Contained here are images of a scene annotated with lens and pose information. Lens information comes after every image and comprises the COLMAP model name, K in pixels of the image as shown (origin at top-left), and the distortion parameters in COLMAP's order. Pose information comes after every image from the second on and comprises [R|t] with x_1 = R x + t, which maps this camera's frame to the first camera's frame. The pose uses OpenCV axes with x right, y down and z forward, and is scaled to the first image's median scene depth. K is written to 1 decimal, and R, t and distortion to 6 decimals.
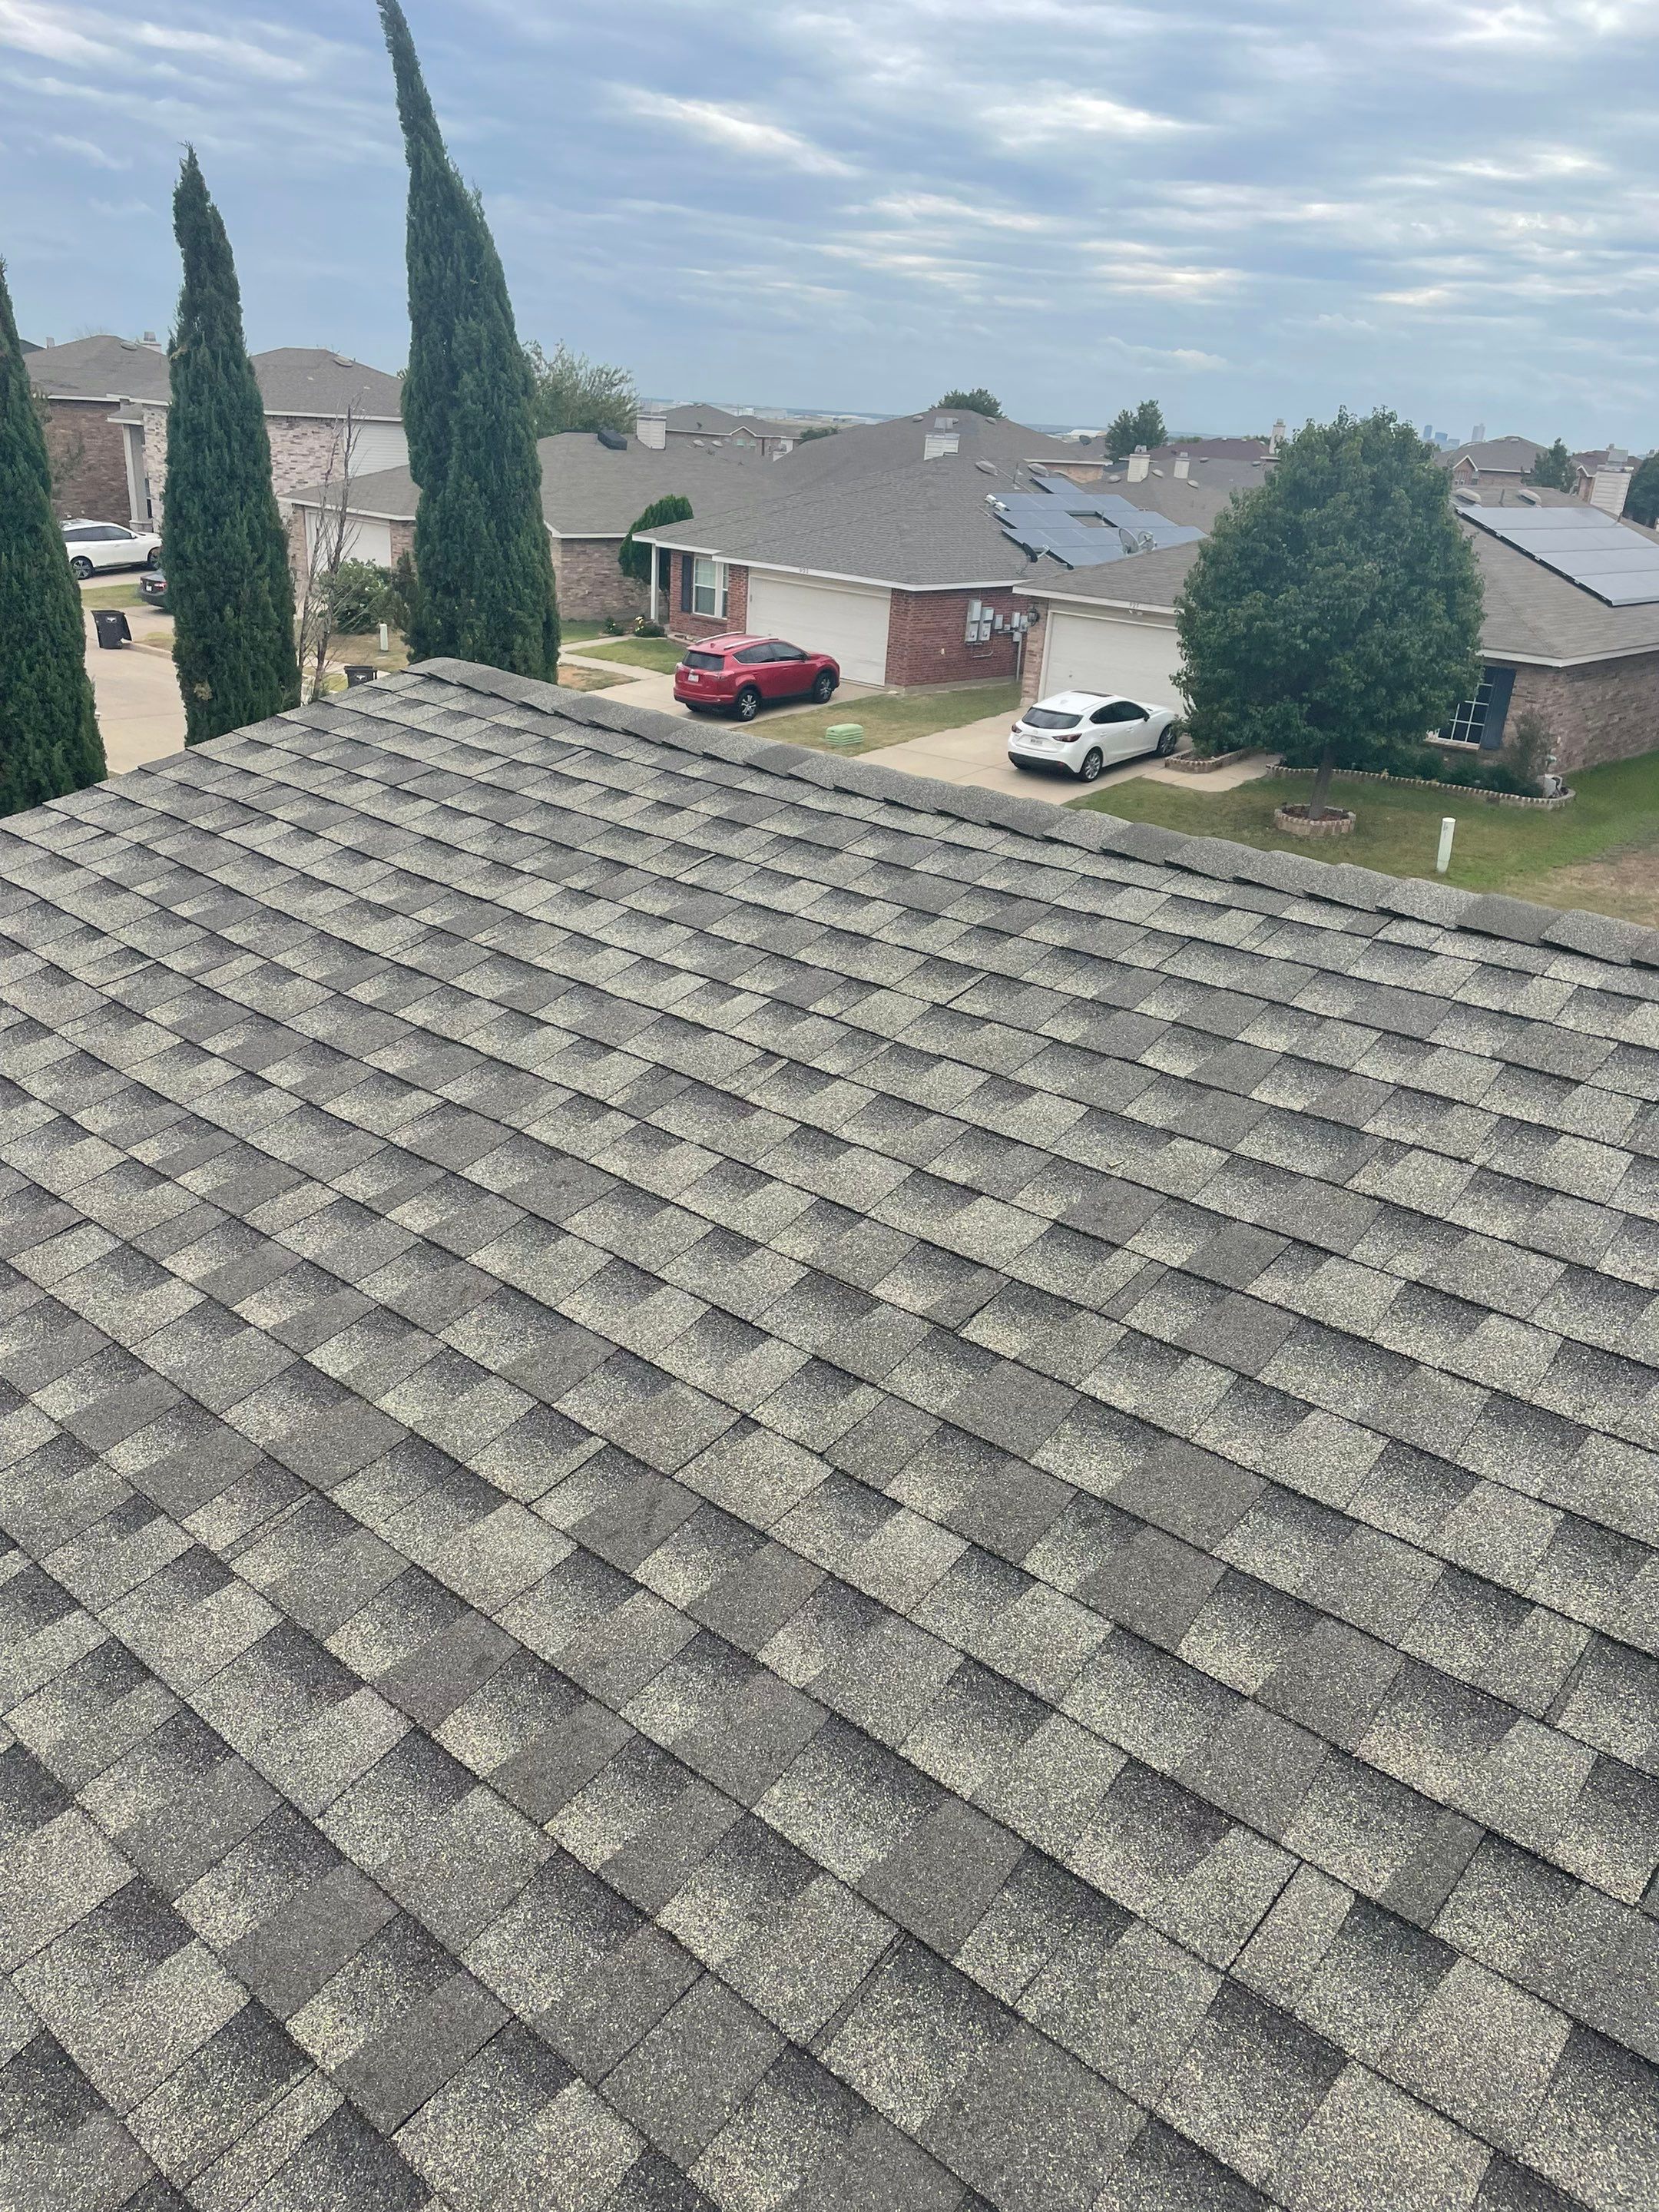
lens RADIAL K [[1290.1, 0, 829.5], [0, 1290.1, 1106.0], [0, 0, 1]] dist [-0.041522, -0.000699]
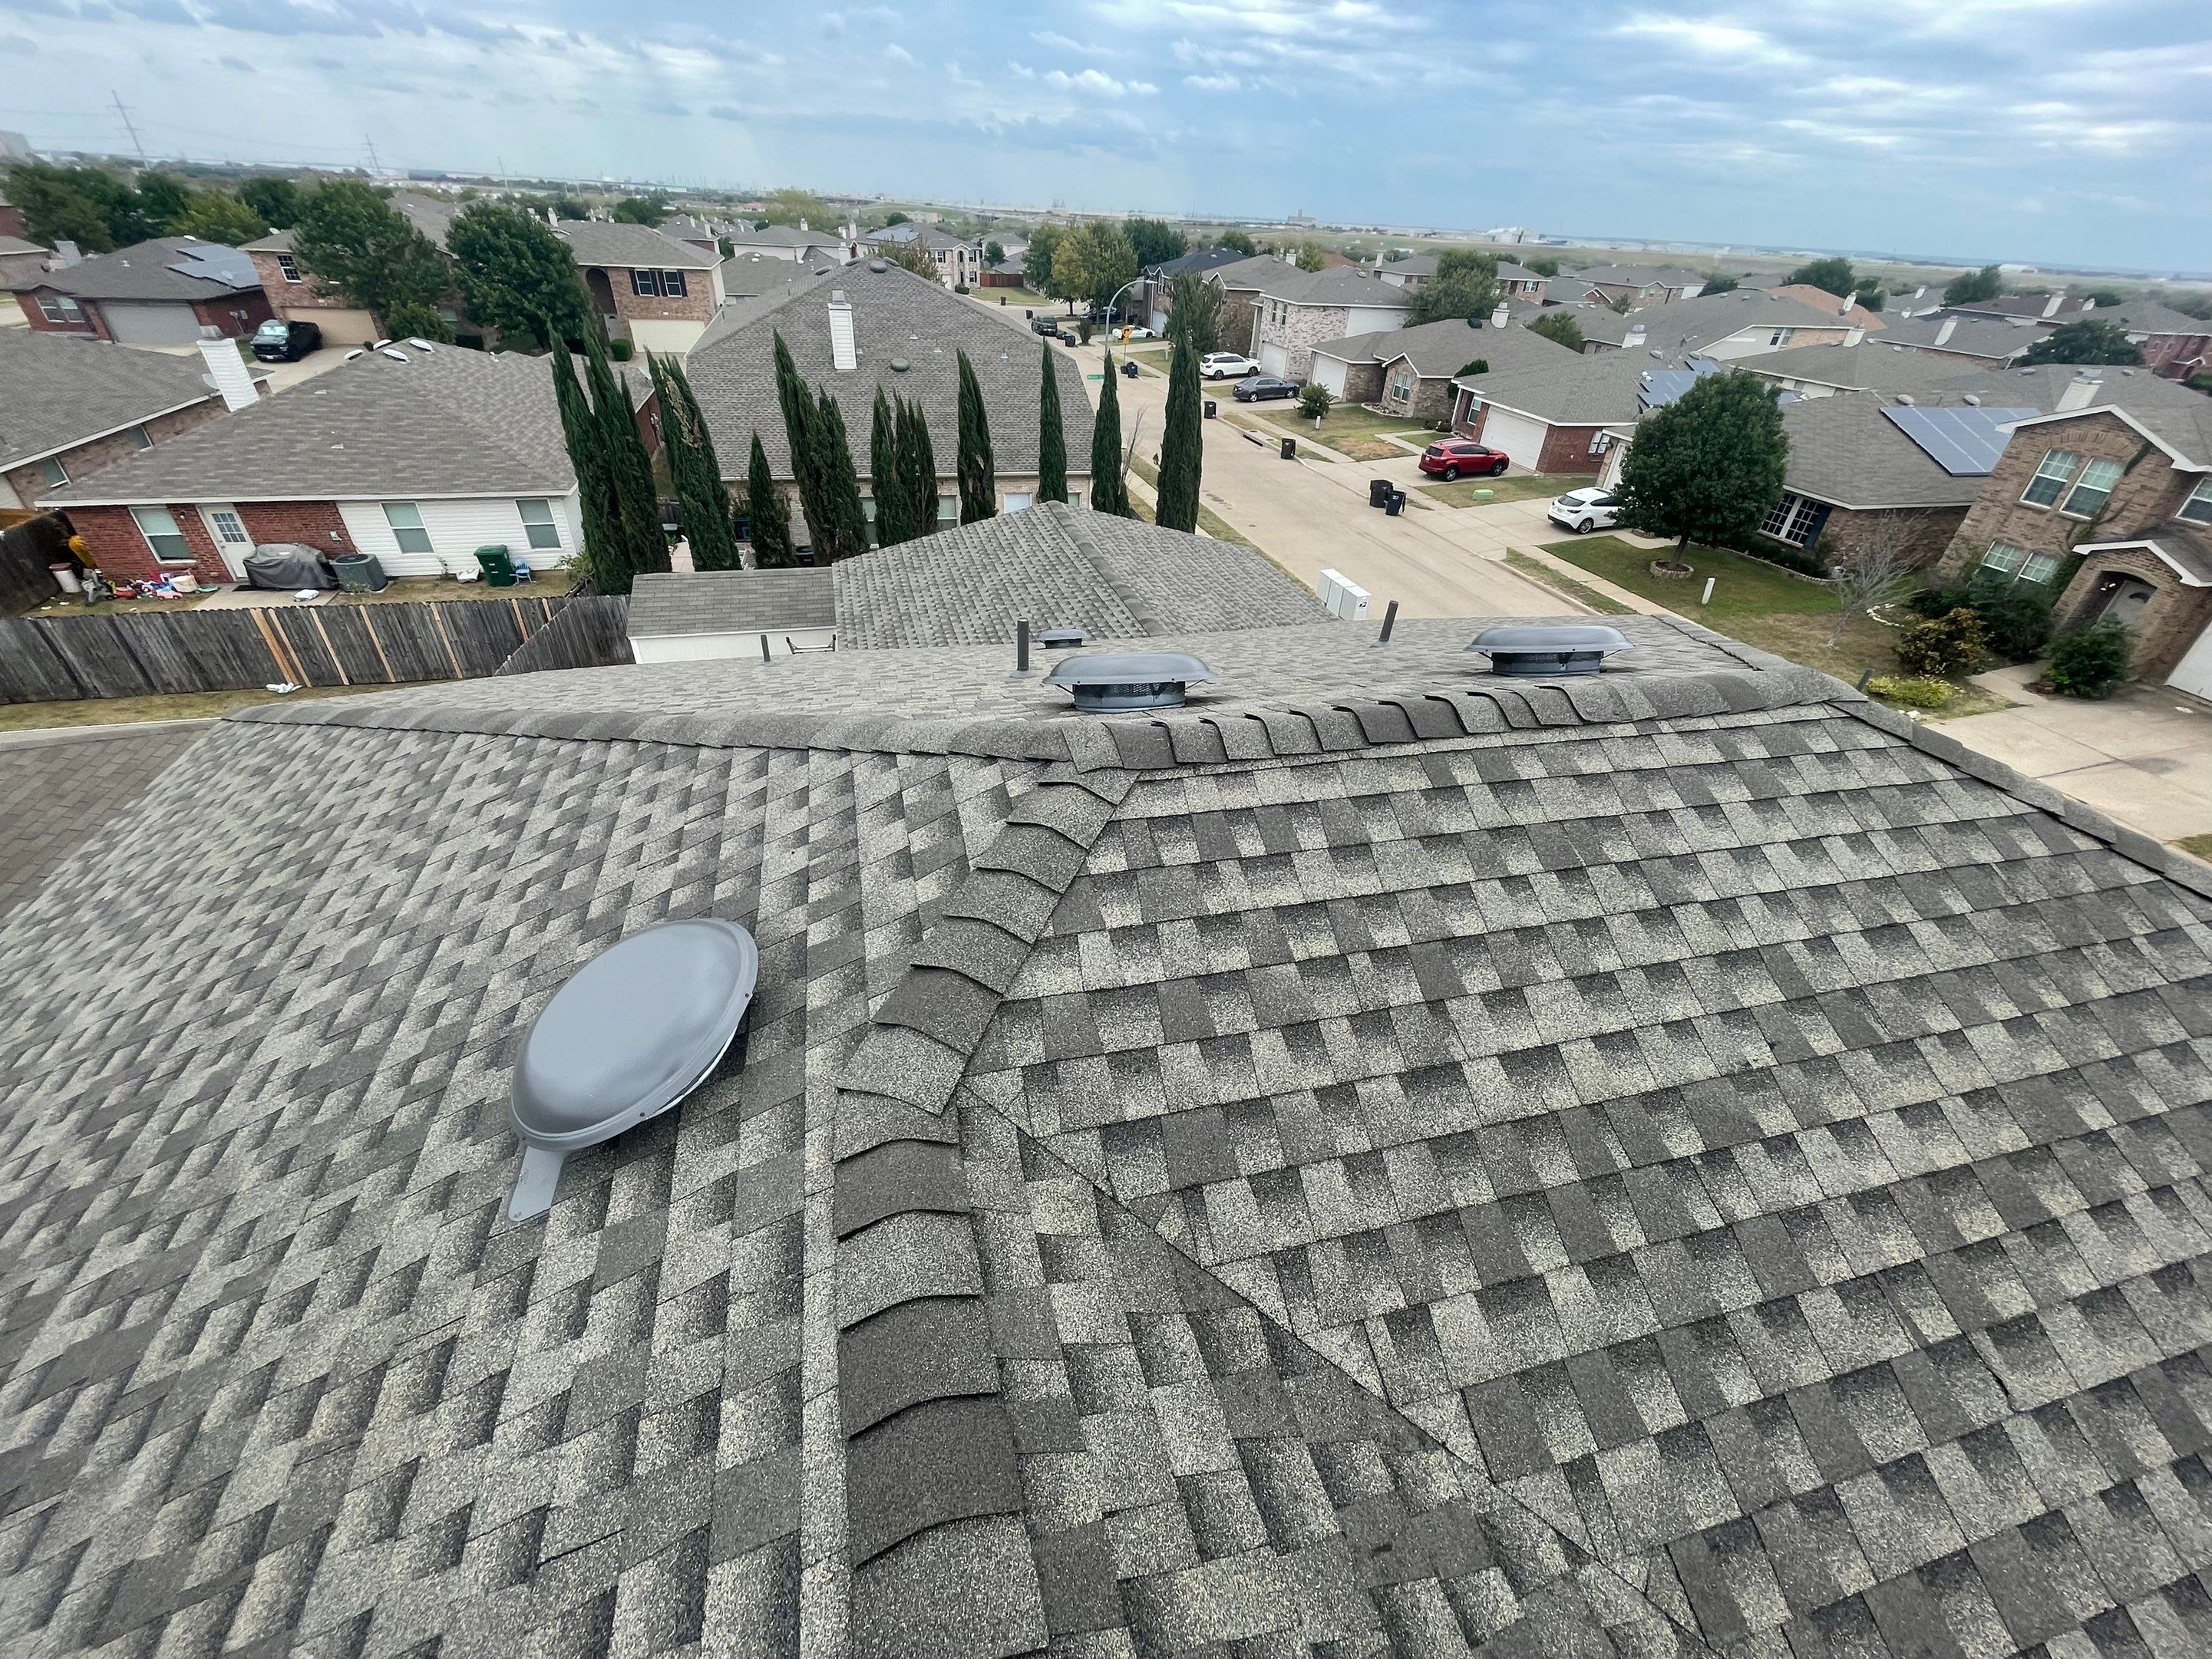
lens RADIAL K [[872.6, 0, 1106.0], [0, 872.6, 829.5], [0, 0, 1]] dist [-0.000249, -0.000387]
pose [[0.767994, 0.346683, -0.538512, 0.503741], [-0.261231, 0.937268, 0.230841, 0.069277], [0.584759, -0.036608, 0.810381, -0.586842]]
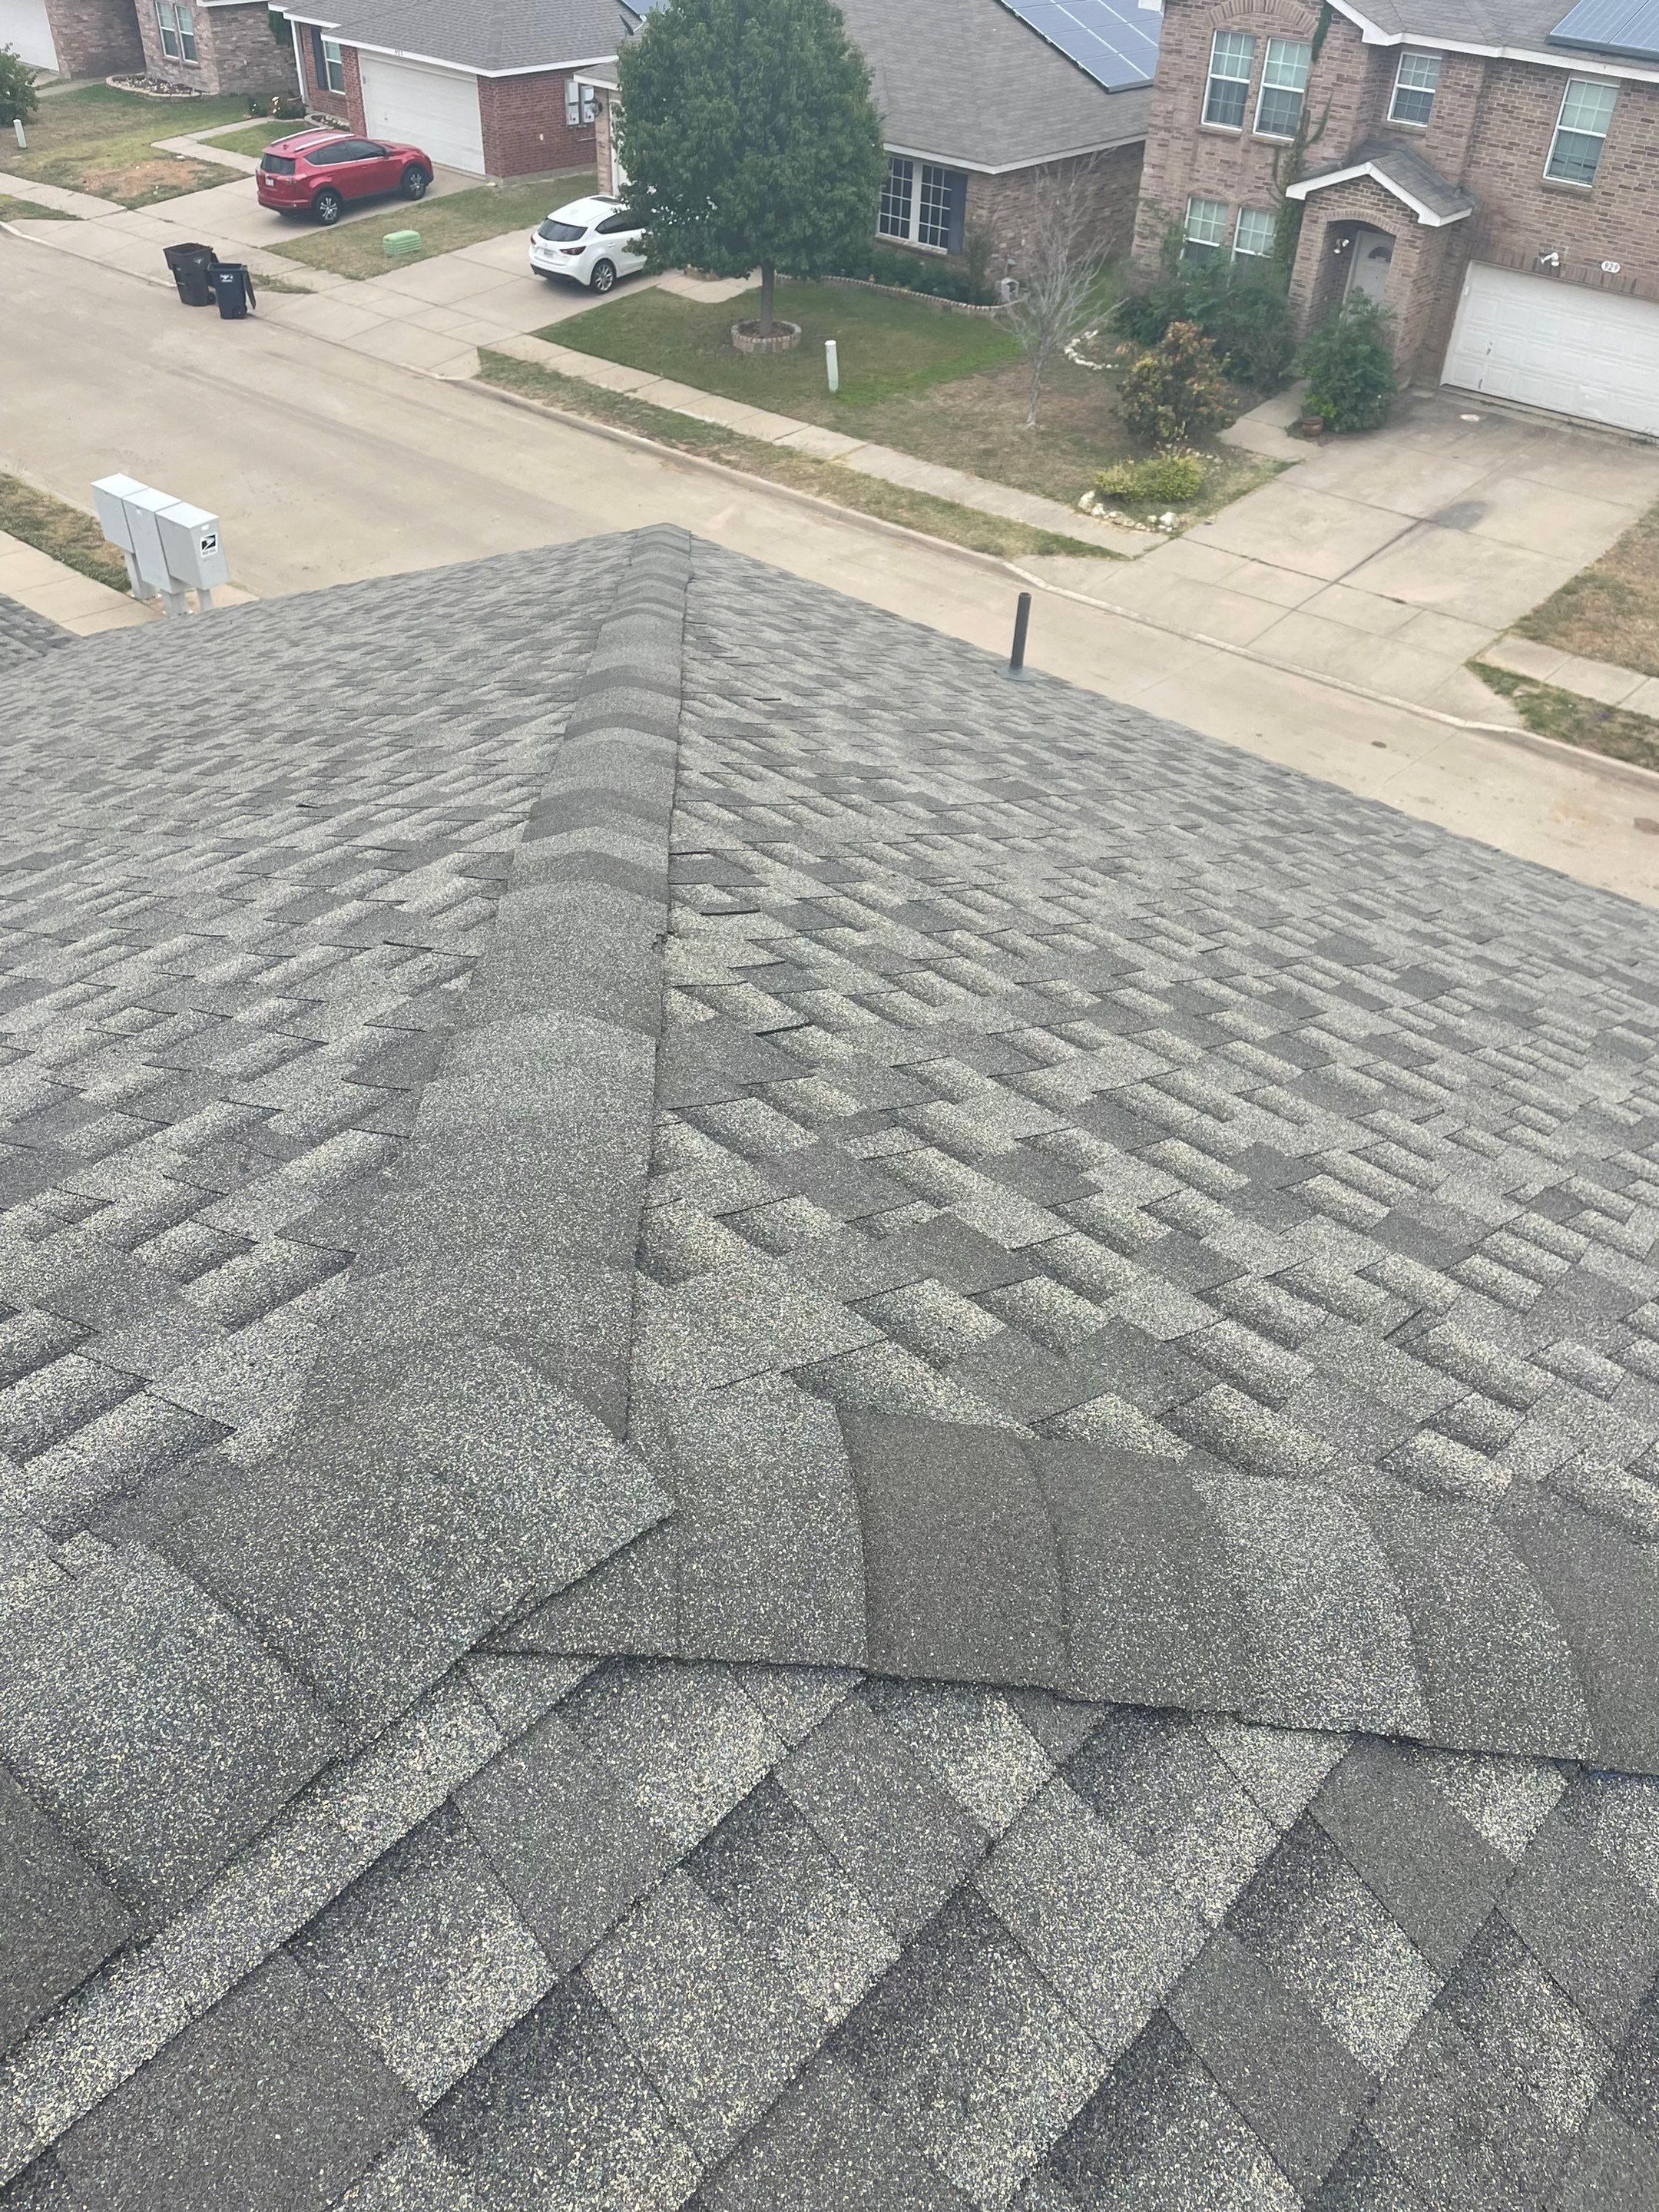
lens RADIAL K [[1608.6, 0, 829.5], [0, 1608.6, 1106.0], [0, 0, 1]] dist [0.070280, -0.090962]
pose [[0.993290, 0.050037, -0.104265, 0.533497], [-0.019287, 0.960602, 0.277259, 0.021942], [0.114030, -0.273387, 0.955121, -0.455918]]
